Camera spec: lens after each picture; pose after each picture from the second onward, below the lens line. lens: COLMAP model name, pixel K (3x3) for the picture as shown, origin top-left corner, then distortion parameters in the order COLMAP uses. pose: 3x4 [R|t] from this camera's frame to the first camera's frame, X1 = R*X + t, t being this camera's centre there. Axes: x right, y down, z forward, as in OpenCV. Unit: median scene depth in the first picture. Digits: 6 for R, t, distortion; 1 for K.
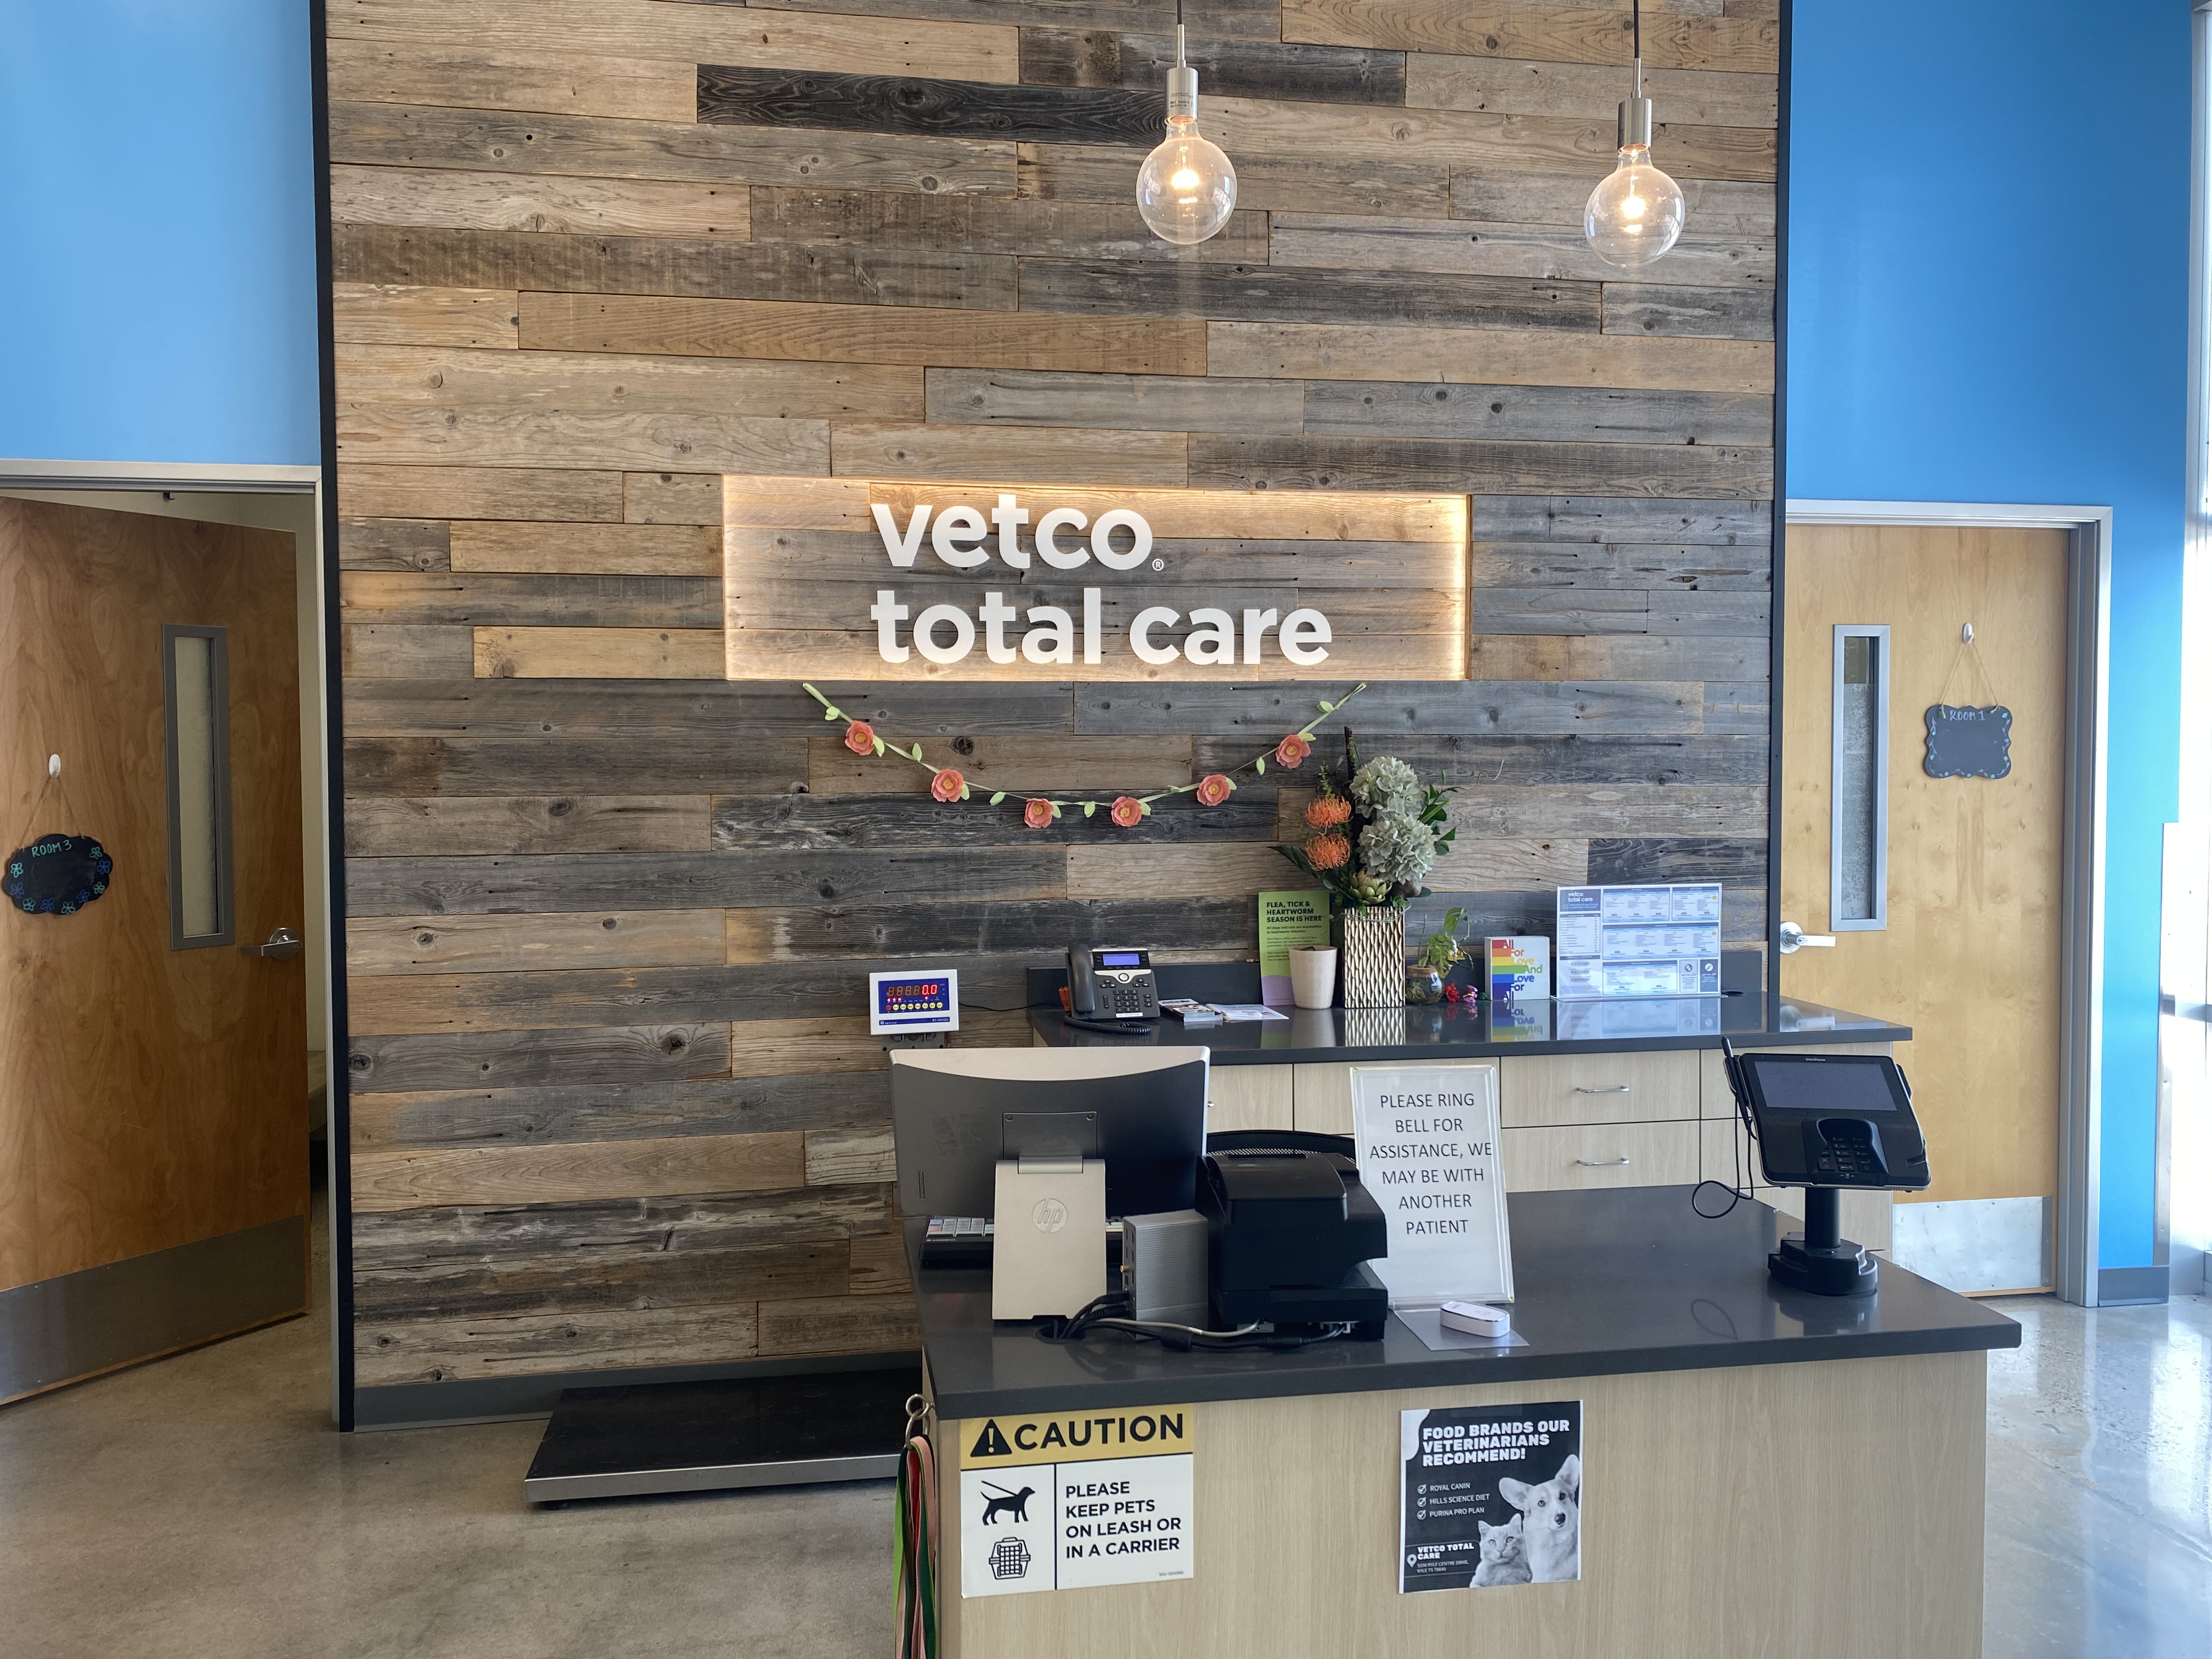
lens RADIAL K [[1700.9, 0, 1112.9], [0, 1700.9, 819.4], [0, 0, 1]] dist [0.053478, -0.082618]
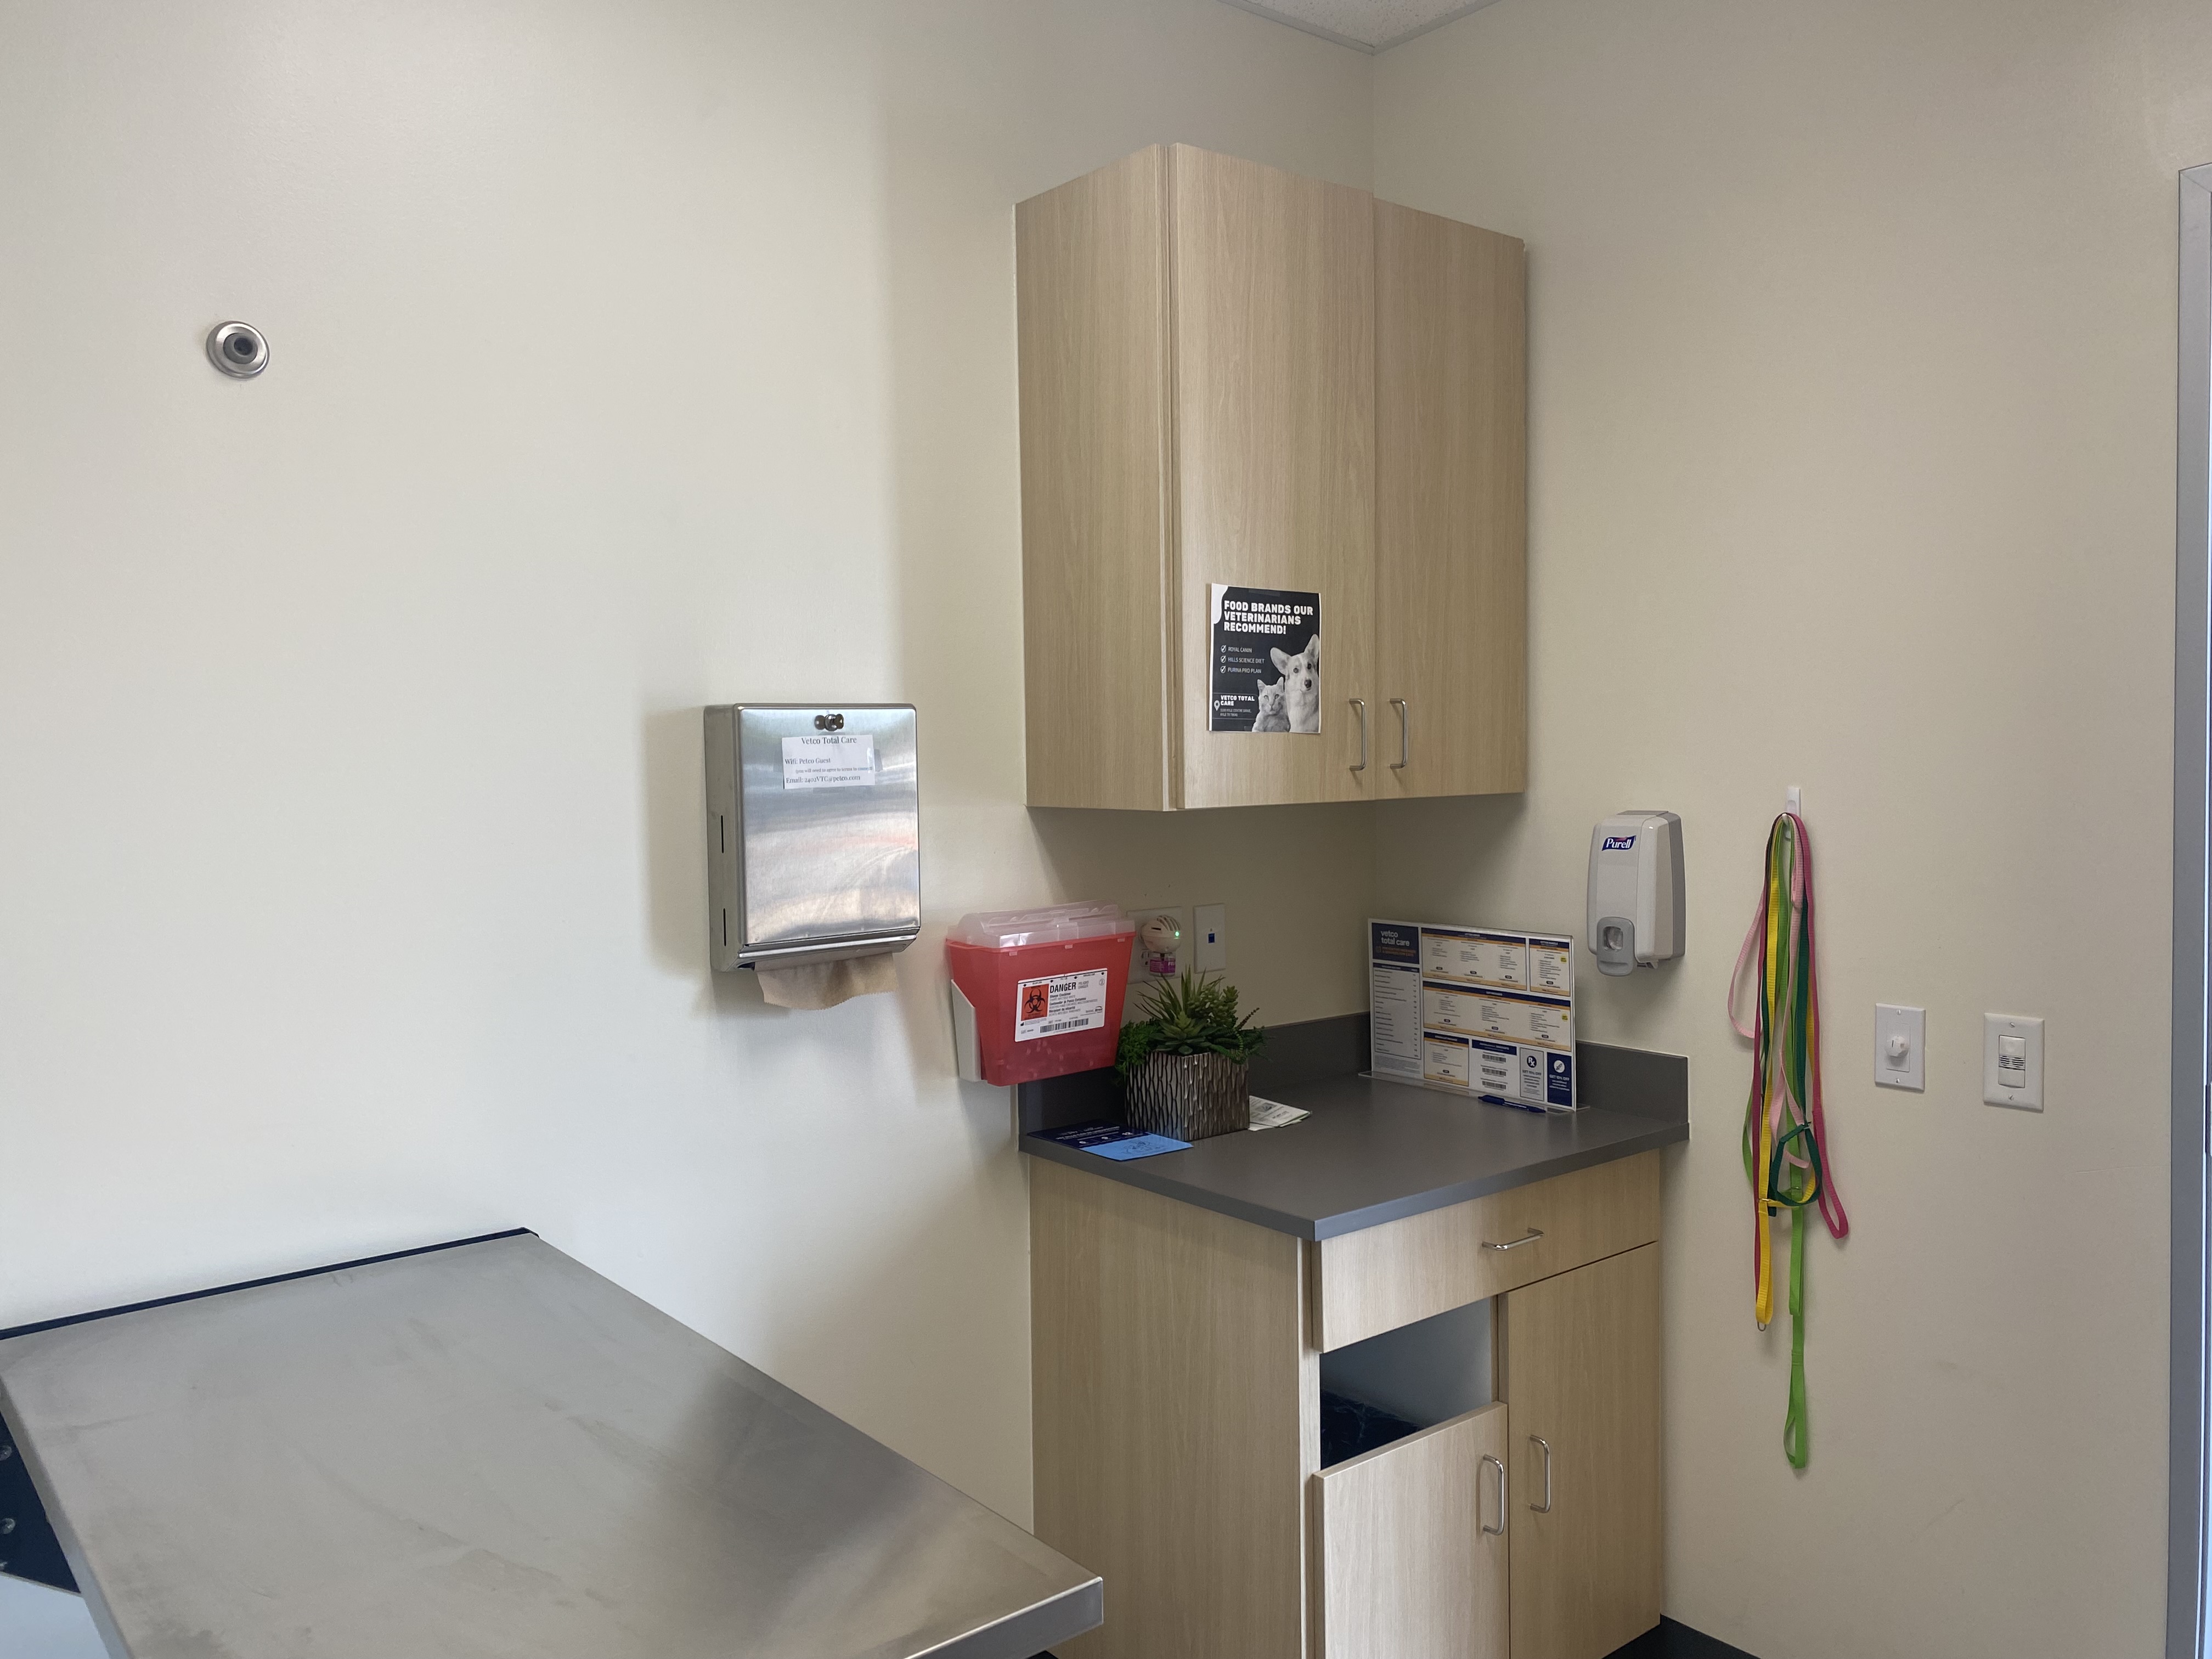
lens RADIAL K [[1700.9, 0, 1104.6], [0, 1700.9, 822.5], [0, 0, 1]] dist [0.053478, -0.082618]
pose [[0.890803, -0.025713, 0.453661, -0.230607], [0.019460, 0.999640, 0.018448, 0.241743], [-0.453972, -0.007605, 0.890983, -0.039933]]
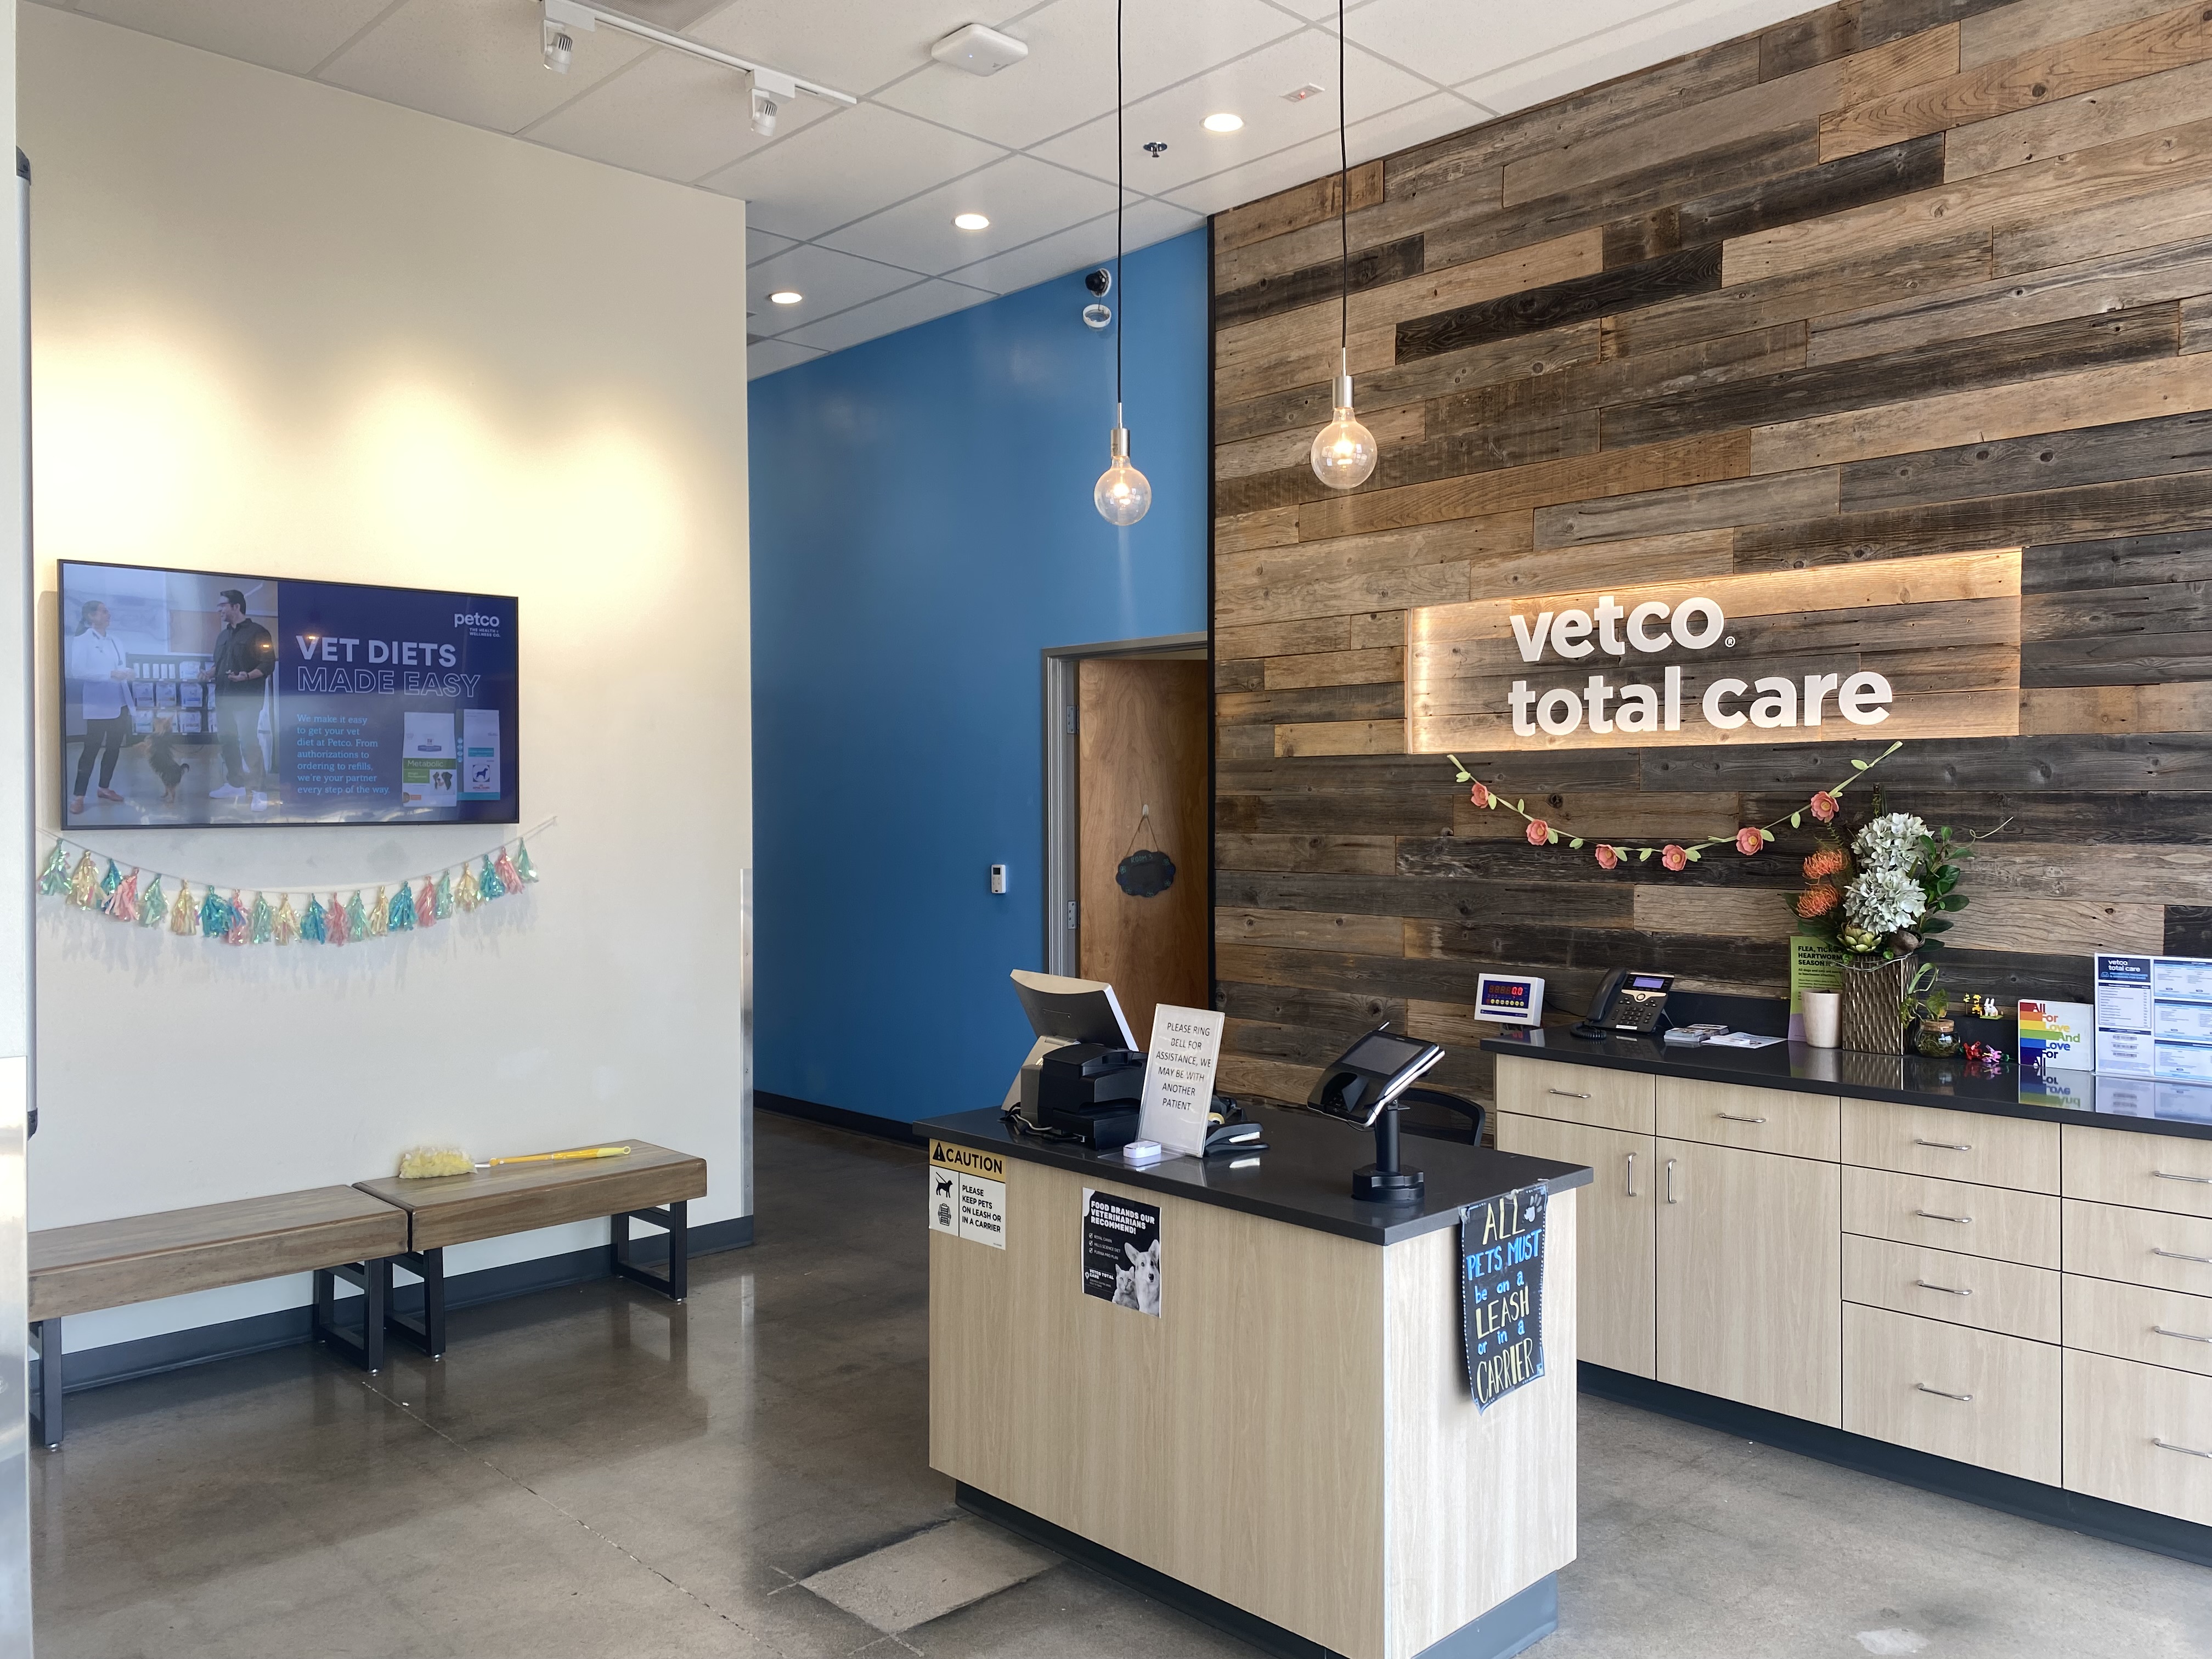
lens RADIAL K [[1700.9, 0, 1092.5], [0, 1700.9, 828.2], [0, 0, 1]] dist [0.053478, -0.082618]
pose [[0.548031, 0.017308, -0.836279, 0.797803], [-0.032101, 0.999485, -0.000351, -0.011975], [0.835842, 0.027038, 0.548304, 0.017050]]
